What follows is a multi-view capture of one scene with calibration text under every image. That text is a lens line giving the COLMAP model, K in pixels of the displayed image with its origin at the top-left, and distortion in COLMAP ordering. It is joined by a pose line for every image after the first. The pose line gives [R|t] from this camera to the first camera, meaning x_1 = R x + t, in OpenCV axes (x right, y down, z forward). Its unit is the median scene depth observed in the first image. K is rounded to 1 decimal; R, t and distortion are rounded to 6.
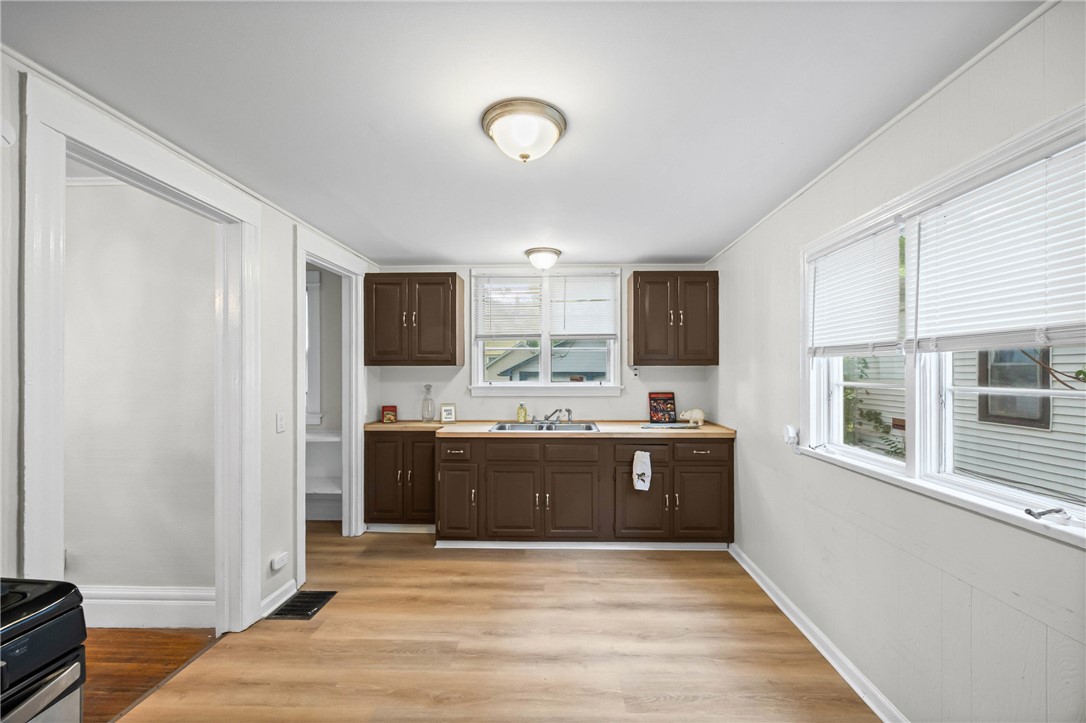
lens RADIAL K [[433.2, 0, 547.7], [0, 433.2, 372.1], [0, 0, 1]] dist [-0.002597, 0.001170]
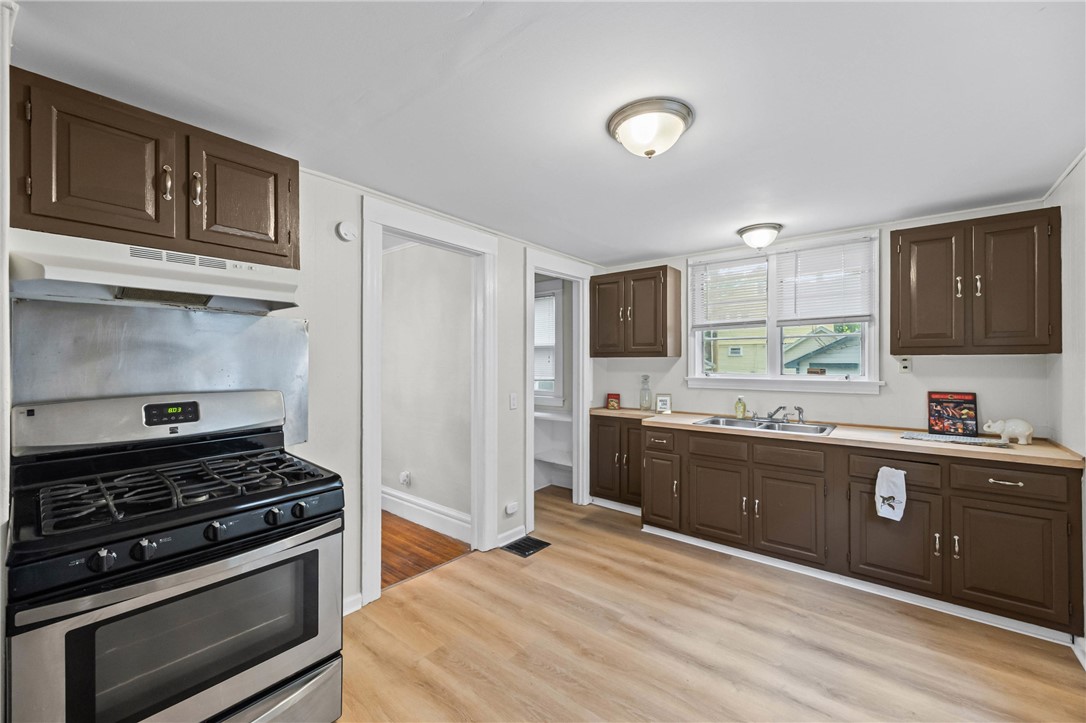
lens RADIAL K [[433.2, 0, 533.9], [0, 433.2, 360.6], [0, 0, 1]] dist [-0.002597, 0.001170]
pose [[0.782785, -0.001416, -0.622291, 0.201690], [-0.002492, 0.999982, -0.005409, 0.000352], [0.622287, 0.005785, 0.782768, 0.015420]]
